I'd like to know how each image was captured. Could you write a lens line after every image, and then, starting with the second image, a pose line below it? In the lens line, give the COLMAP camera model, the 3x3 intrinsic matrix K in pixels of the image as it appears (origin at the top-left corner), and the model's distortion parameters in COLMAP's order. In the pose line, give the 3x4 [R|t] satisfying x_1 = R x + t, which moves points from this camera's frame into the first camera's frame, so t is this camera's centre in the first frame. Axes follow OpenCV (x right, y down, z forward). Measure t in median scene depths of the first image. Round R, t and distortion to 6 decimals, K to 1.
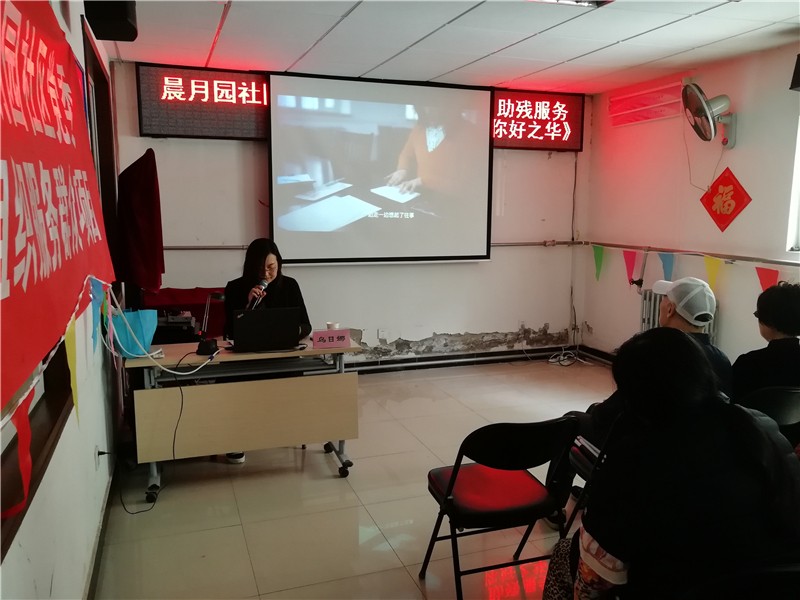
lens RADIAL K [[649.8, 0, 400.0], [0, 649.8, 300.0], [0, 0, 1]] dist [0.004183, 0.010748]
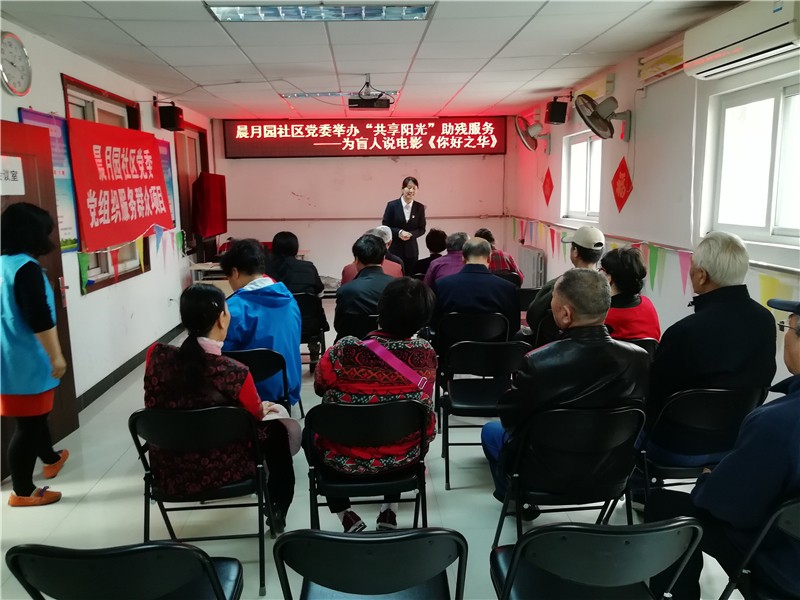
lens RADIAL K [[649.8, 0, 400.0], [0, 649.8, 300.0], [0, 0, 1]] dist [0.004183, 0.010748]
pose [[0.960899, 0.024438, -0.275820, 0.522529], [-0.017684, 0.999480, 0.026946, 0.076168], [0.276335, -0.021014, 0.960832, -0.557133]]
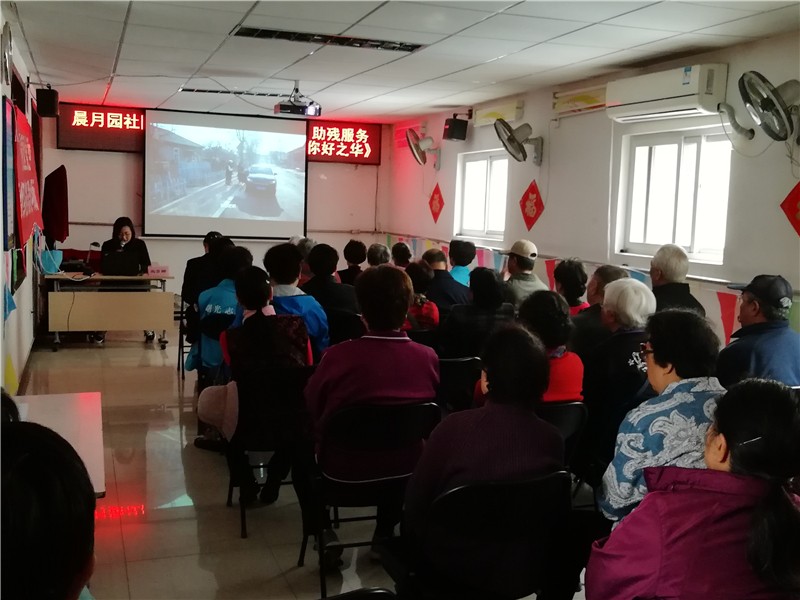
lens RADIAL K [[861.3, 0, 387.4], [0, 861.3, 300.8], [0, 0, 1]] dist [-0.011915, -0.000520]
pose [[0.999473, 0.032446, 0.000267, 0.341888], [-0.032419, 0.998899, -0.033921, 0.129731], [-0.001367, 0.033894, 0.999424, -0.888996]]
